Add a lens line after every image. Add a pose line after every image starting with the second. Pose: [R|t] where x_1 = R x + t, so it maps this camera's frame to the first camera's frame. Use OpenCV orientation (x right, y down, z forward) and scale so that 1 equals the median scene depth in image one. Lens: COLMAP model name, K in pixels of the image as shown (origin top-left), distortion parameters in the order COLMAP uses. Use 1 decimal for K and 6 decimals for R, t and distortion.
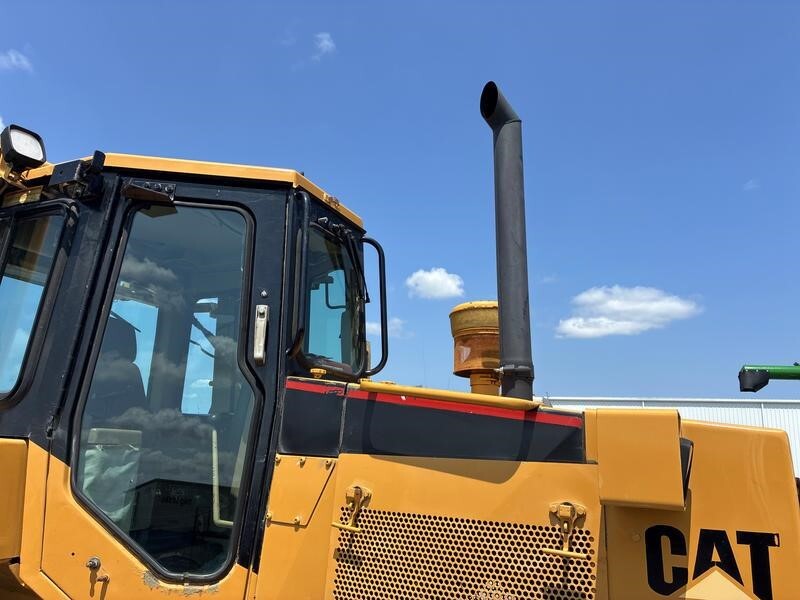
lens RADIAL K [[606.2, 0, 408.9], [0, 606.2, 298.0], [0, 0, 1]] dist [0.048222, -0.058750]
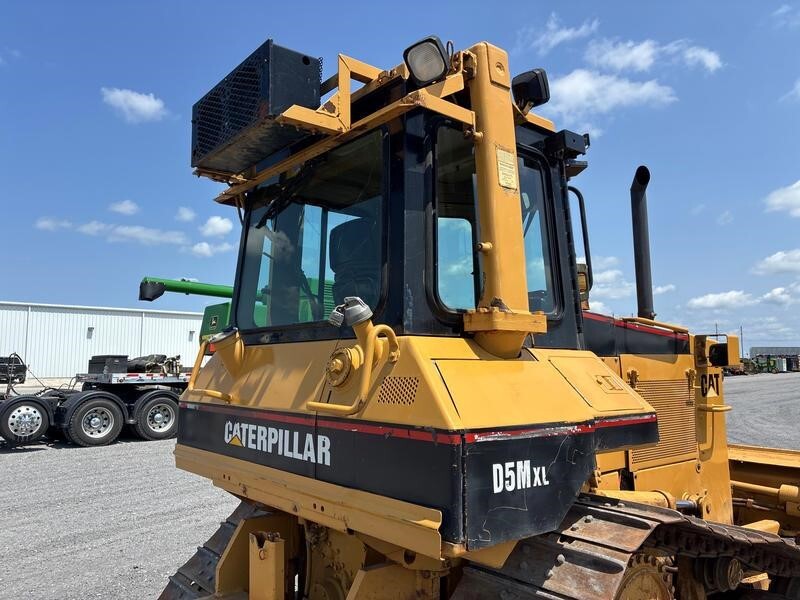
lens RADIAL K [[606.2, 0, 408.2], [0, 606.2, 303.0], [0, 0, 1]] dist [0.048222, -0.058750]
pose [[0.425645, 0.049159, 0.903554, -2.072375], [-0.196274, 0.979767, 0.039155, 0.155578], [-0.883347, -0.194011, 0.426682, 0.804651]]
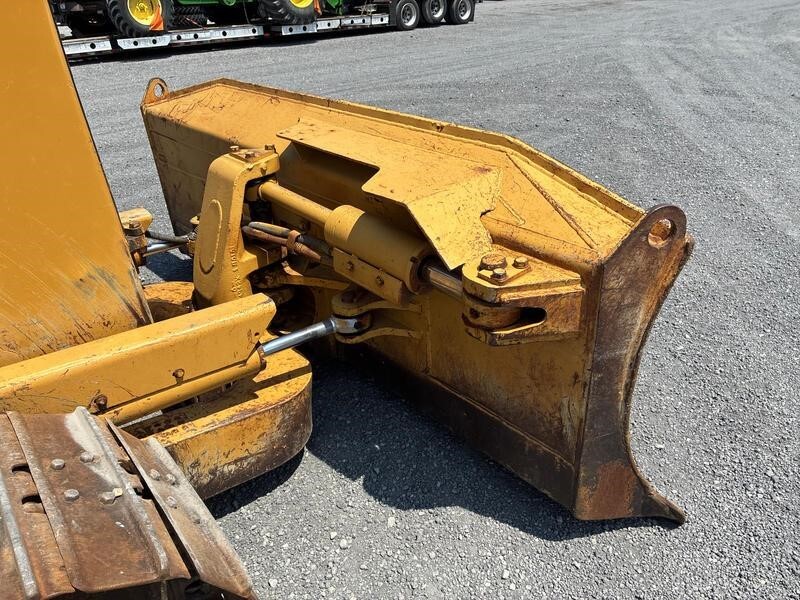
lens RADIAL K [[606.2, 0, 411.1], [0, 606.2, 301.1], [0, 0, 1]] dist [0.048222, -0.058750]
pose [[0.421669, -0.472705, 0.773787, -0.075665], [-0.172023, 0.796162, 0.580116, 0.178770], [-0.890283, -0.377726, 0.254401, -0.014705]]
